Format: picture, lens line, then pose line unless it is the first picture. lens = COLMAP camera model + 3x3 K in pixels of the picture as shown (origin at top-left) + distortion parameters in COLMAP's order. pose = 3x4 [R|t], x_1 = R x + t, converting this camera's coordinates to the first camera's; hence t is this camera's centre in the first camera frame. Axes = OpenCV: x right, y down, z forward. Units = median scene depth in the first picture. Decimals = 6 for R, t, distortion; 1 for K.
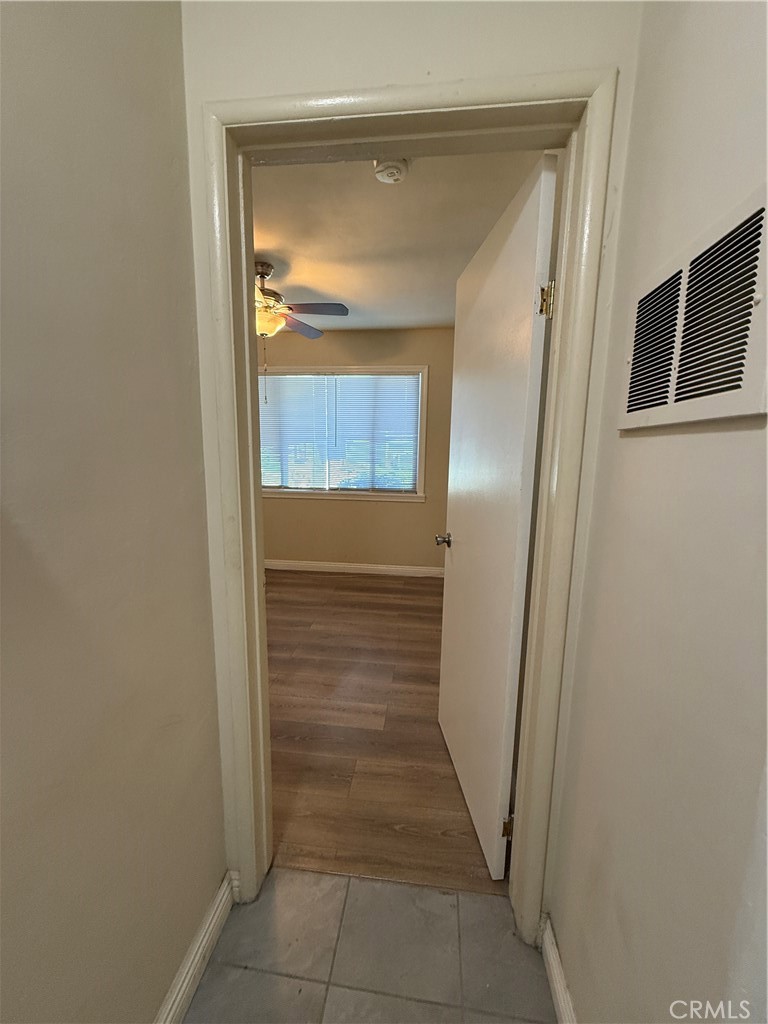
lens RADIAL K [[406.7, 0, 383.8], [0, 406.7, 510.3], [0, 0, 1]] dist [0.000720, 0.000296]
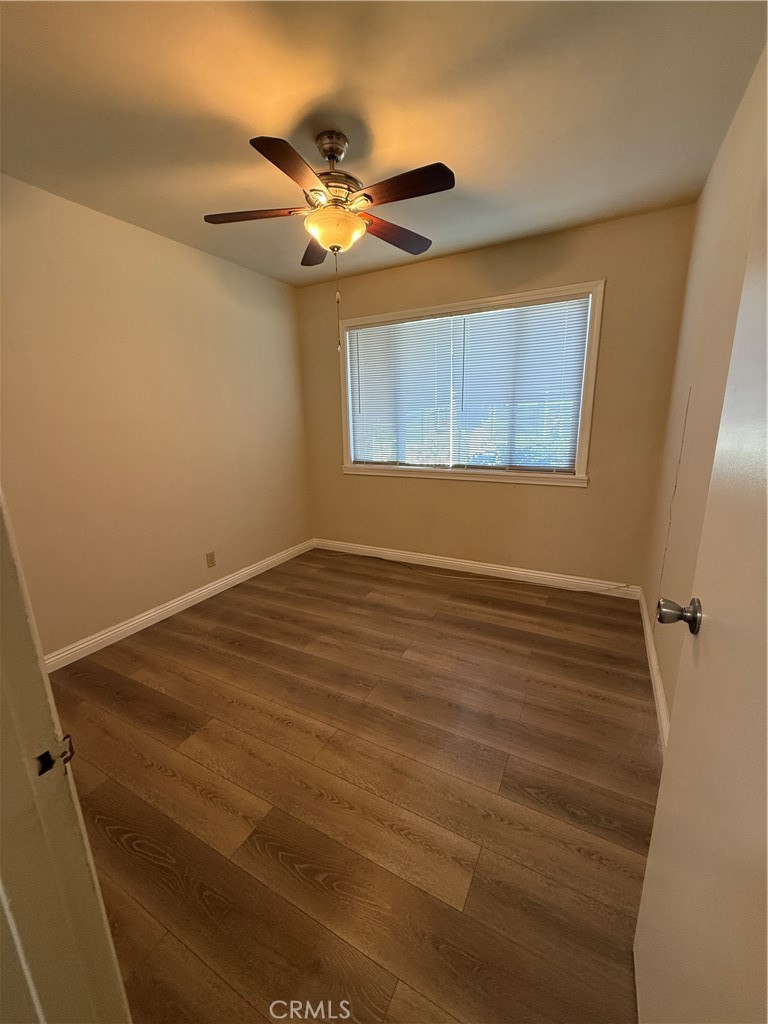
lens RADIAL K [[406.7, 0, 383.8], [0, 406.7, 510.3], [0, 0, 1]] dist [0.000720, 0.000296]
pose [[0.928141, 0.050181, -0.368830, 0.040827], [-0.023163, 0.996737, 0.077322, -0.028792], [0.371507, -0.063222, 0.926275, 0.246190]]
